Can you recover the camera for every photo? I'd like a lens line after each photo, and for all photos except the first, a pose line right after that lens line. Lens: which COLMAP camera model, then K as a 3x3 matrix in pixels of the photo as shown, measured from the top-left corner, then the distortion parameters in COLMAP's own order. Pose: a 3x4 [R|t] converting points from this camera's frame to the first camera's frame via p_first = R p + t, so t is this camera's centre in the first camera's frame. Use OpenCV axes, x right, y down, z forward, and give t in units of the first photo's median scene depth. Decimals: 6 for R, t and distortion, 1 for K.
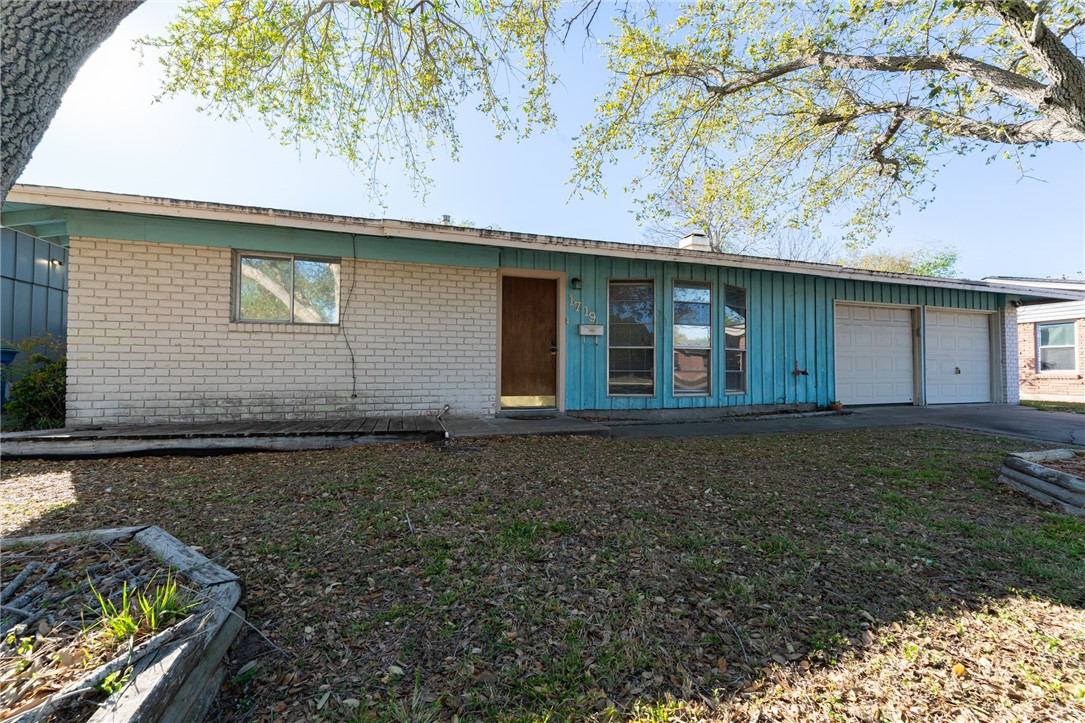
lens RADIAL K [[438.1, 0, 543.6], [0, 438.1, 357.7], [0, 0, 1]] dist [-0.000128, -0.000340]
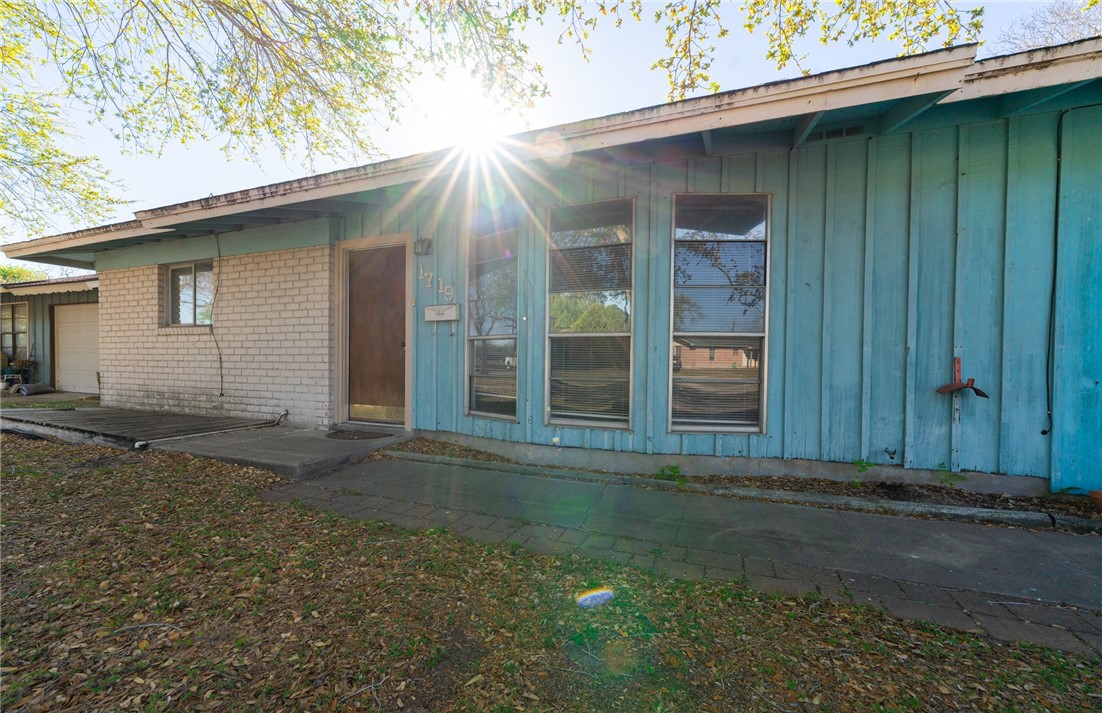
lens RADIAL K [[439.5, 0, 550.6], [0, 439.5, 363.1], [0, 0, 1]] dist [-0.001550, -0.000028]
pose [[0.767223, 0.009185, -0.641315, 0.750987], [0.013809, 0.999429, 0.030834, -0.006064], [0.641232, -0.032512, 0.766658, 0.668171]]
